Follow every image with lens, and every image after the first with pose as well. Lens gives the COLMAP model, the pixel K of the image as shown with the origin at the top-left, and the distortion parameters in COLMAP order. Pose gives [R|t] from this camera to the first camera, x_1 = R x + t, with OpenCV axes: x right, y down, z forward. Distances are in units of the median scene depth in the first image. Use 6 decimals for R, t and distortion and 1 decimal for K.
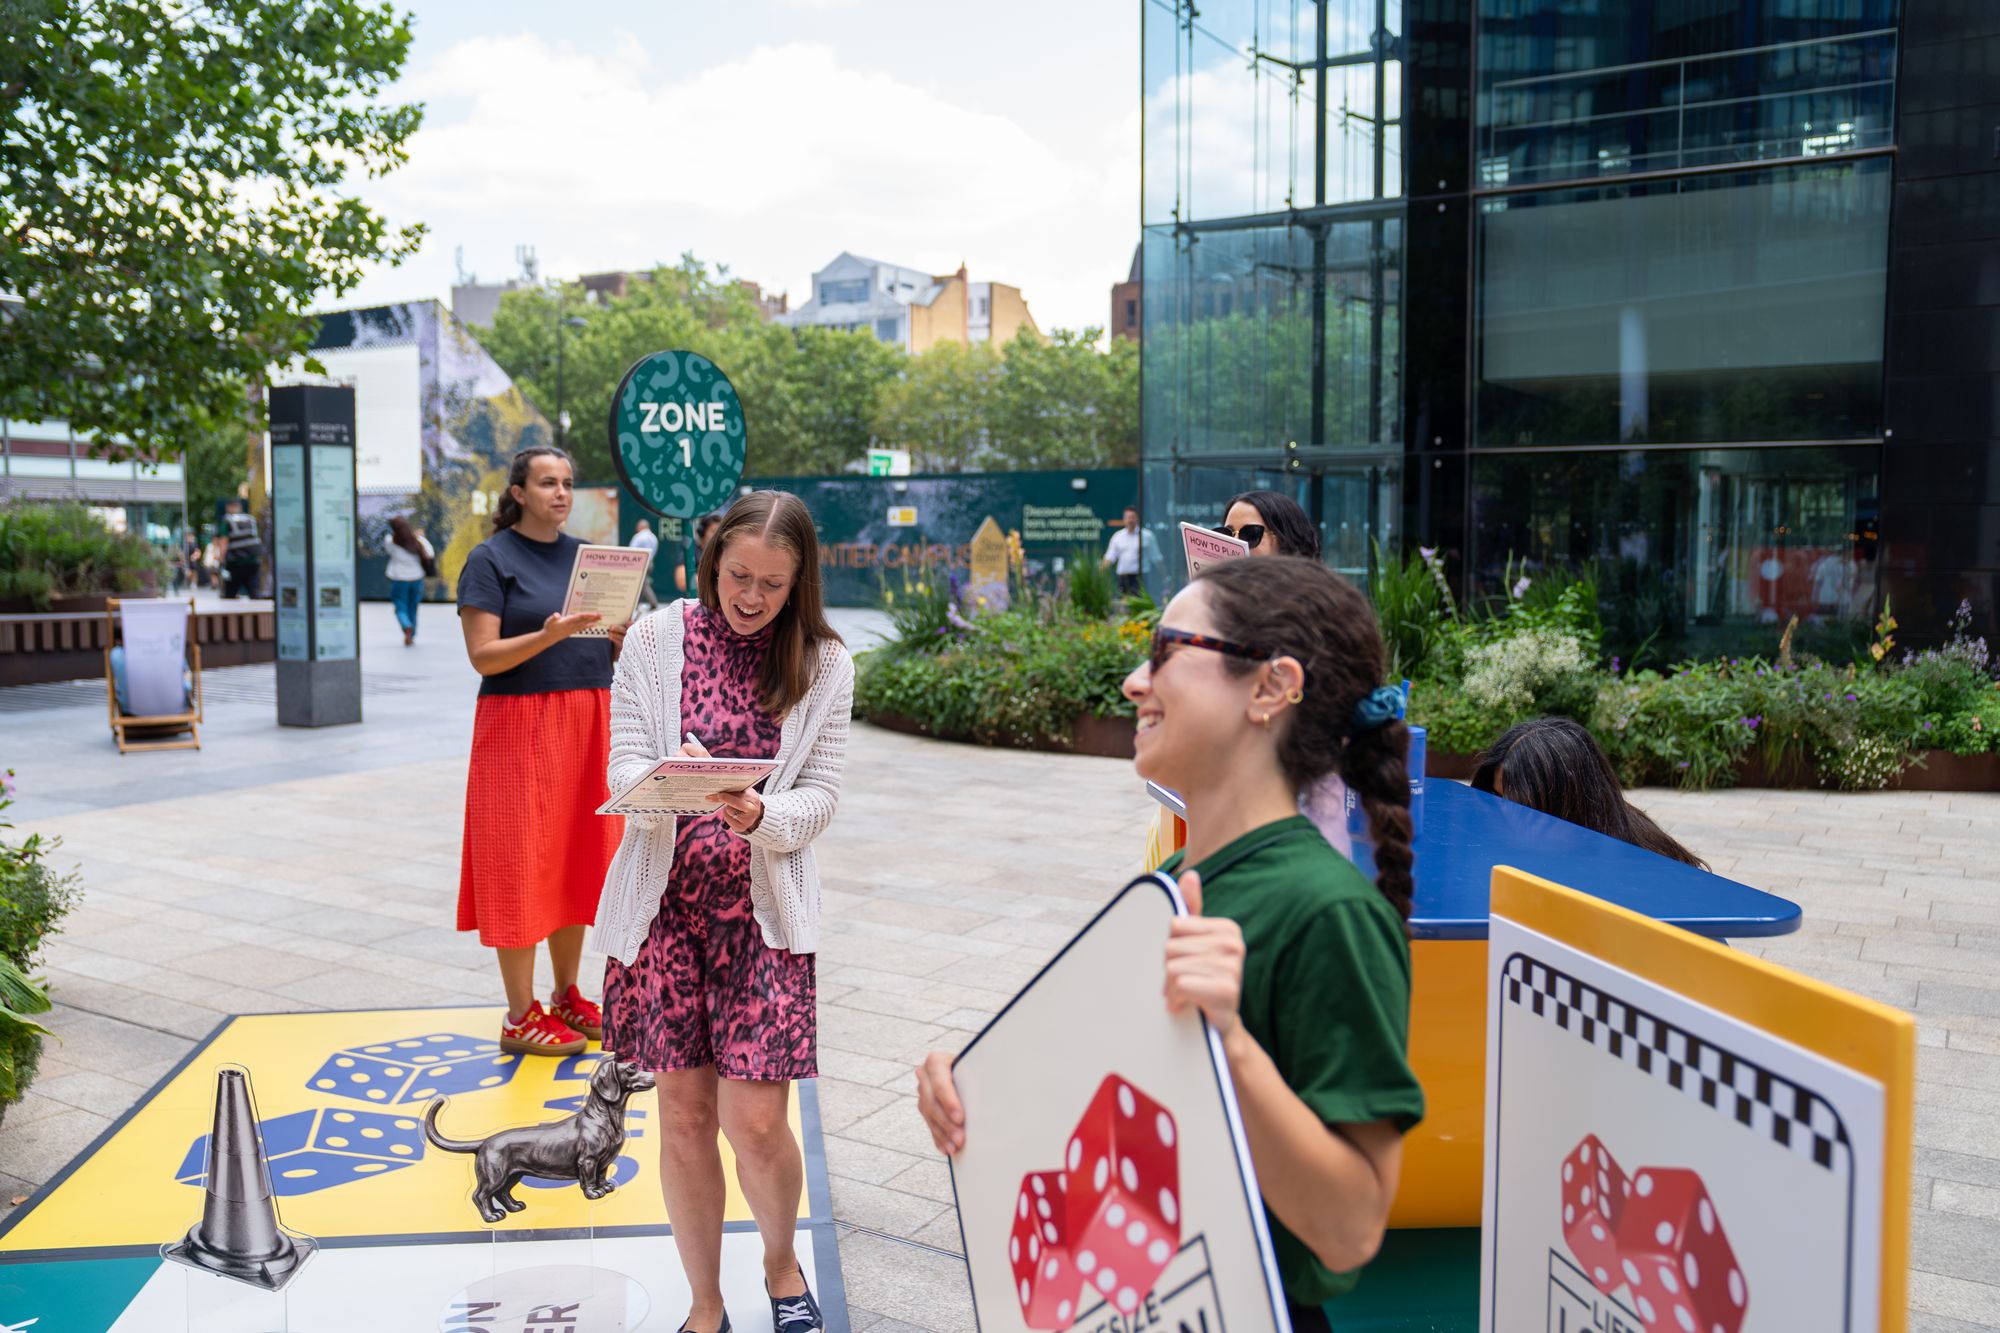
lens RADIAL K [[1832.6, 0, 1000.0], [0, 1832.6, 666.5], [0, 0, 1]] dist [-0.007188, 0.022545]
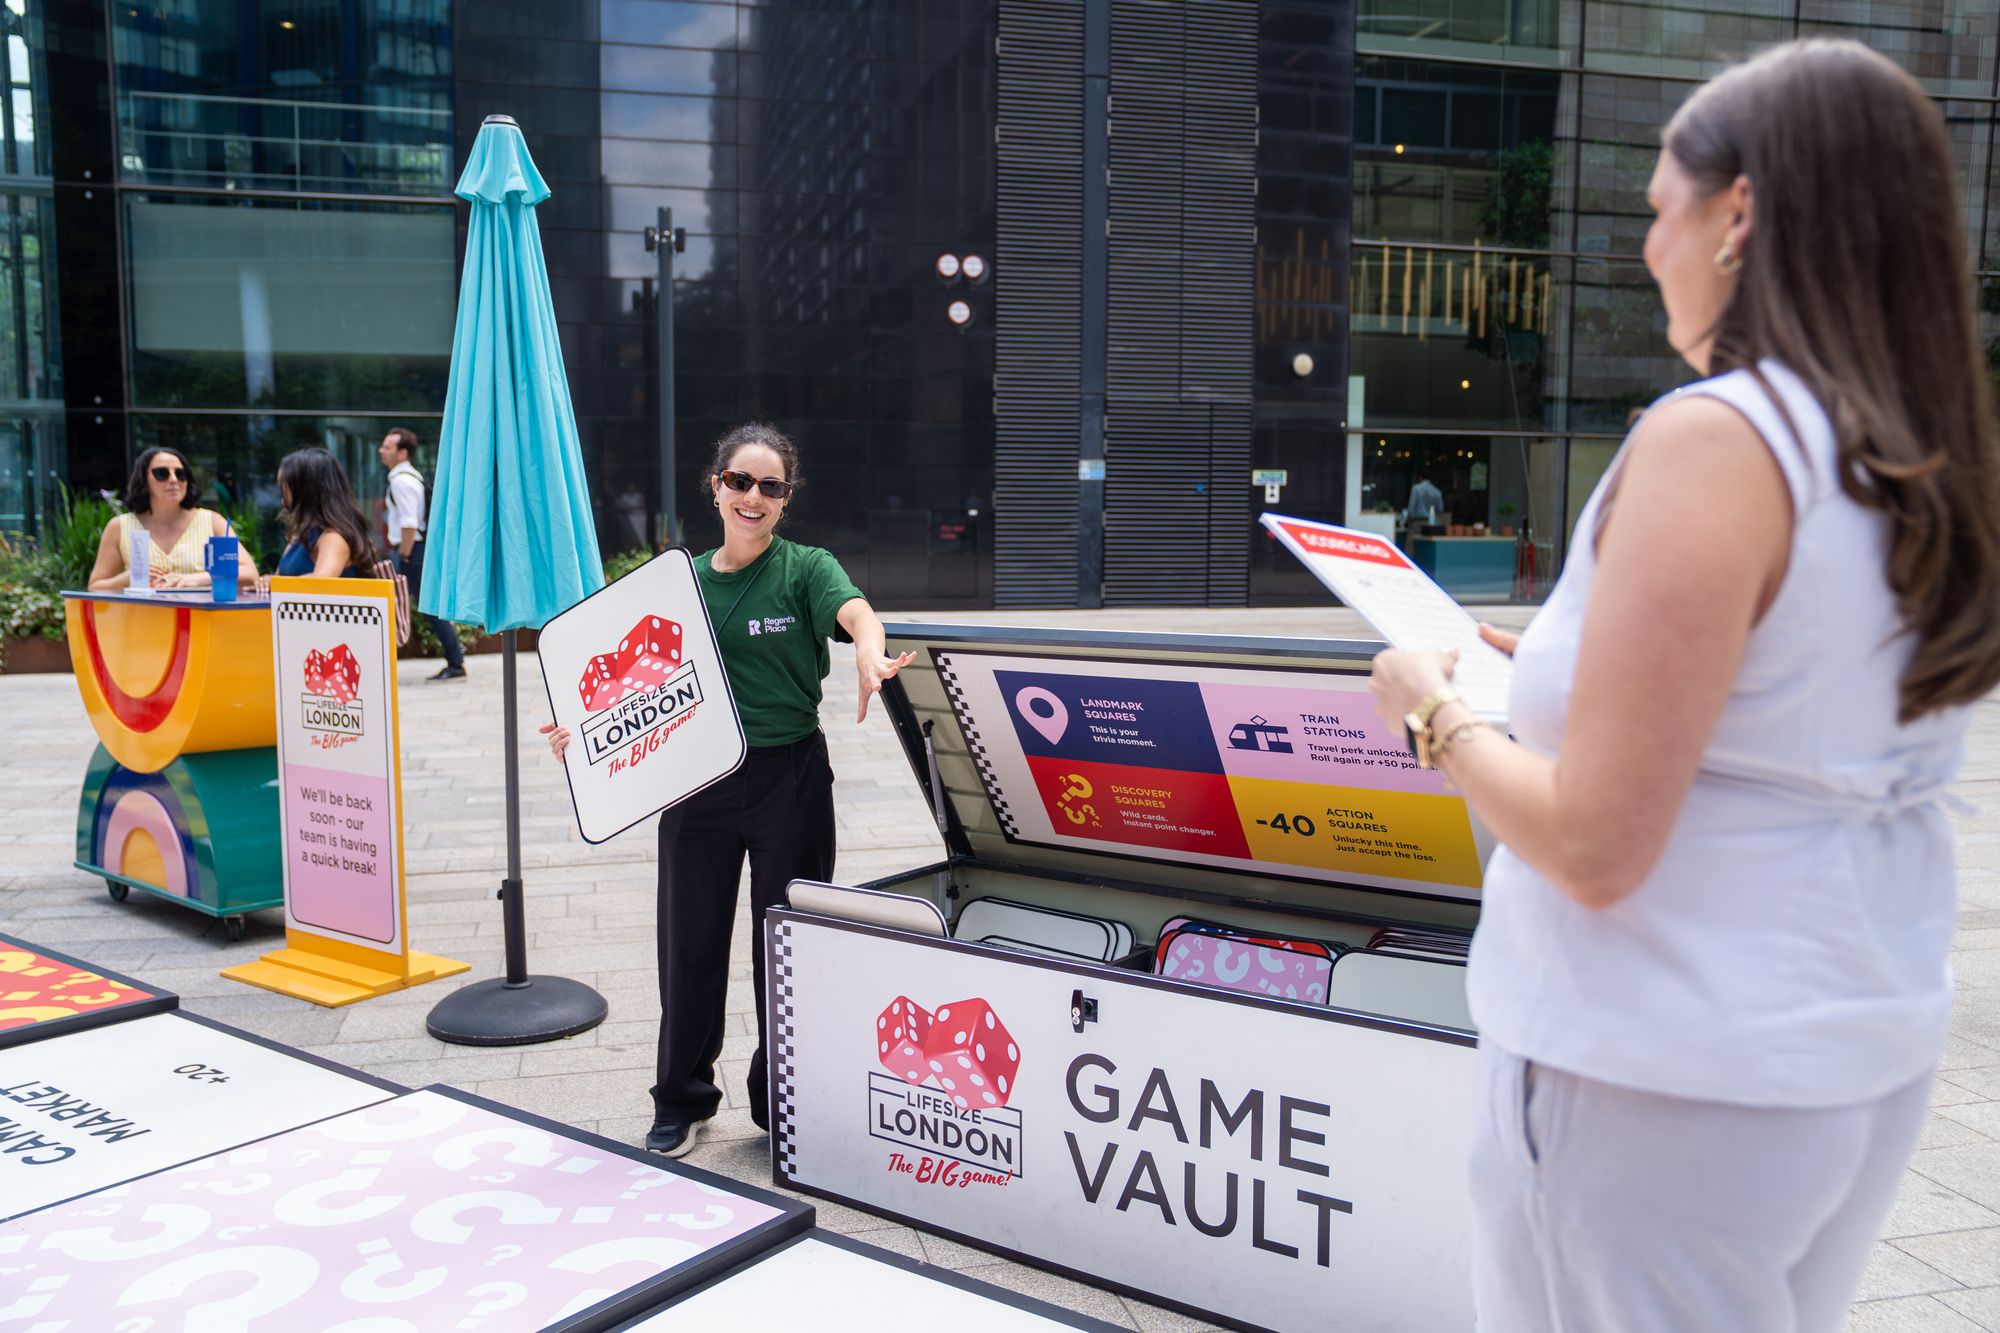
lens RADIAL K [[1832.6, 0, 1000.0], [0, 1832.6, 666.5], [0, 0, 1]] dist [-0.007188, 0.022545]
pose [[0.755916, -0.059514, 0.651957, -0.085633], [0.044076, 0.998226, 0.040019, 0.020701], [-0.653183, -0.001516, 0.757199, -0.220877]]
